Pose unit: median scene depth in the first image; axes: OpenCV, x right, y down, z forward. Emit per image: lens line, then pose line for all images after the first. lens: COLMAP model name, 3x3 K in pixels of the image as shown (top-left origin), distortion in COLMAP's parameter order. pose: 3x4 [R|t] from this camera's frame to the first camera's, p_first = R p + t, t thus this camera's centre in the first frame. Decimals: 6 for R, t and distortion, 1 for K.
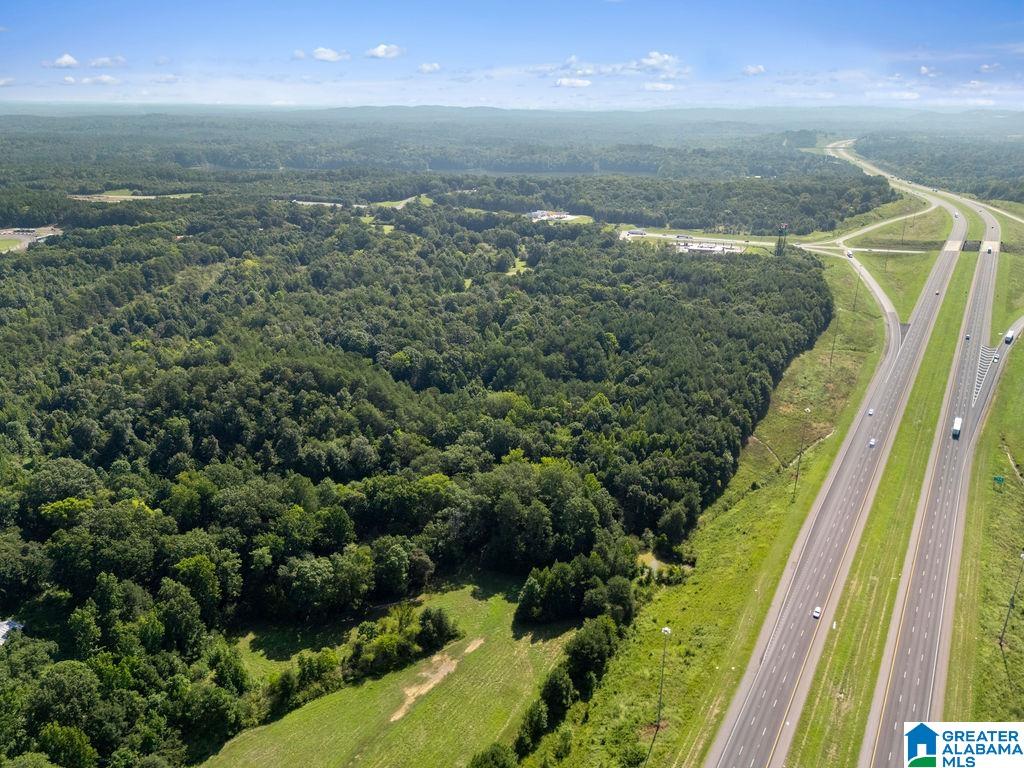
lens RADIAL K [[767.4, 0, 512.0], [0, 767.4, 384.0], [0, 0, 1]] dist [0.075143, -0.067960]
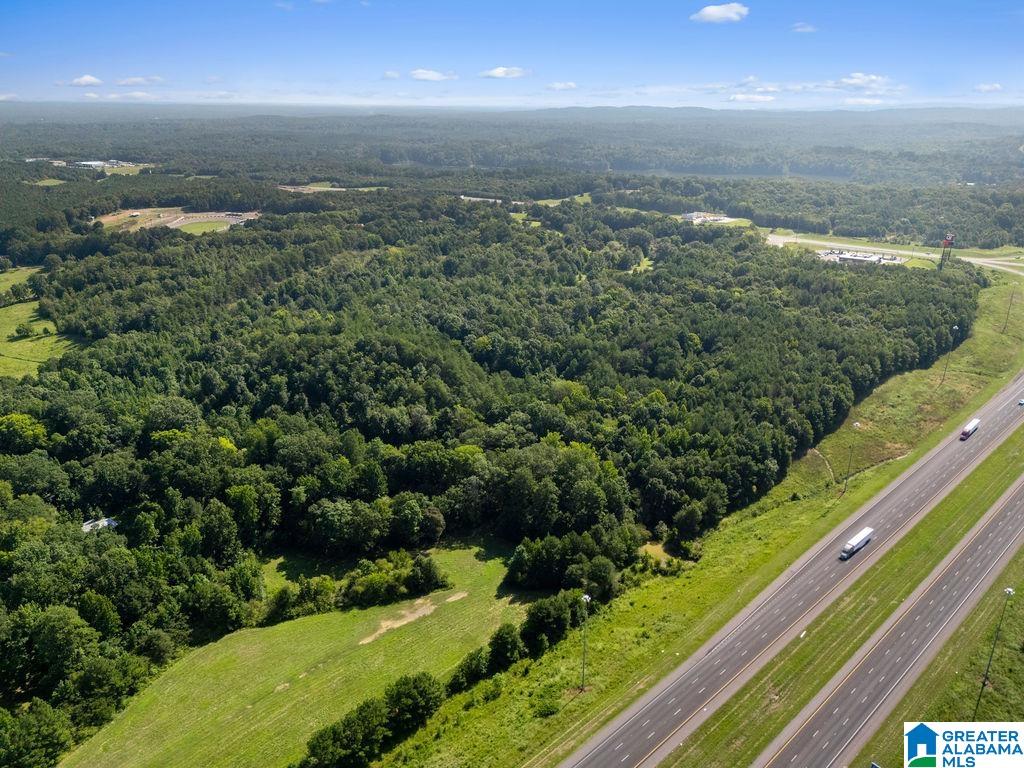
lens RADIAL K [[767.4, 0, 512.0], [0, 767.4, 384.0], [0, 0, 1]] dist [0.075143, -0.067960]
pose [[0.964769, 0.091373, -0.246724, 0.187578], [-0.091510, 0.995744, 0.010936, 0.011371], [0.246673, 0.012027, 0.969024, -0.035267]]
